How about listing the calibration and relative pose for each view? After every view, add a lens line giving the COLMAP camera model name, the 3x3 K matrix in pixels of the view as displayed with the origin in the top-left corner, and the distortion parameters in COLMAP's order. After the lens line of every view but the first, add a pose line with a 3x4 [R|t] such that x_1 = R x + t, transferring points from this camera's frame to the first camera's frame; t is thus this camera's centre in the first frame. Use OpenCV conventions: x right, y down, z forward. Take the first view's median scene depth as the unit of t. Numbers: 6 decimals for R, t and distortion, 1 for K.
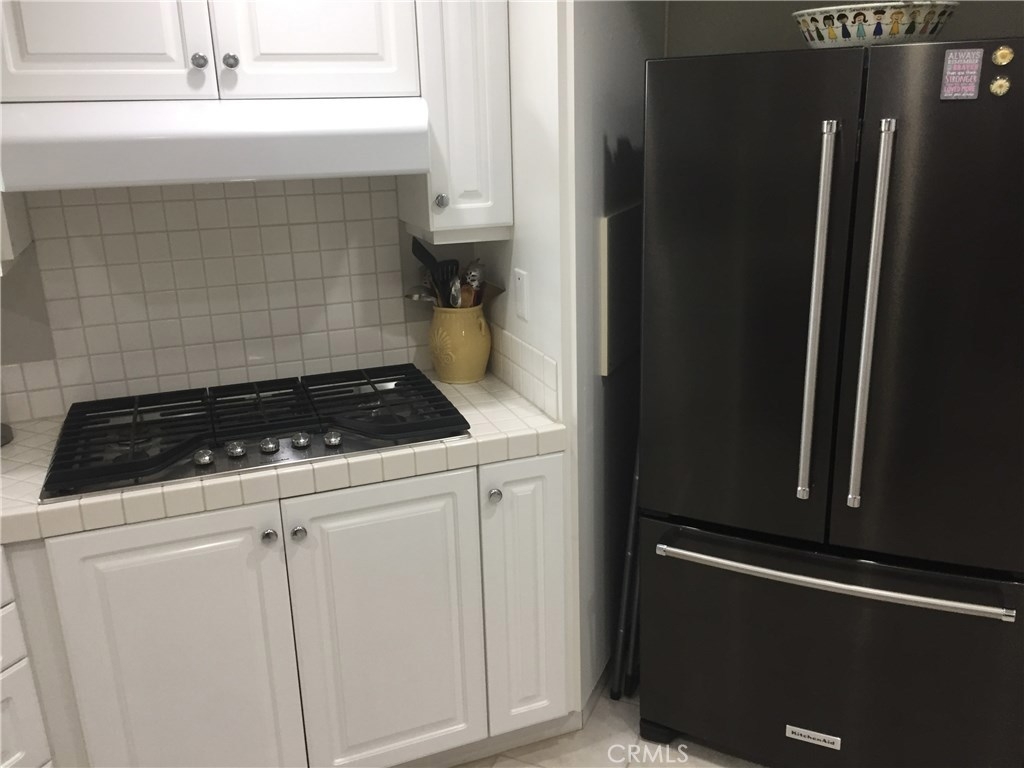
lens RADIAL K [[878.1, 0, 511.6], [0, 878.1, 385.7], [0, 0, 1]] dist [0.052892, -0.009342]
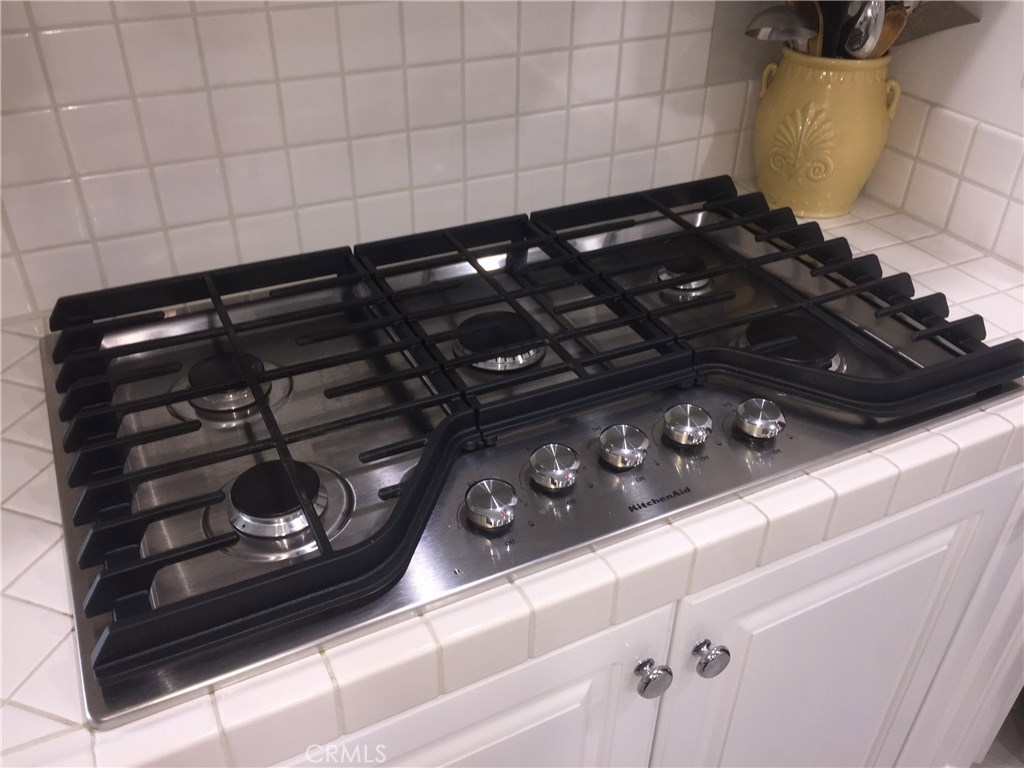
lens RADIAL K [[878.1, 0, 512.2], [0, 878.1, 381.1], [0, 0, 1]] dist [0.052892, -0.009342]
pose [[0.992953, -0.025367, 0.115764, -0.299799], [-0.010724, 0.953581, 0.300945, -0.064963], [-0.118025, -0.300066, 0.946589, 0.517587]]
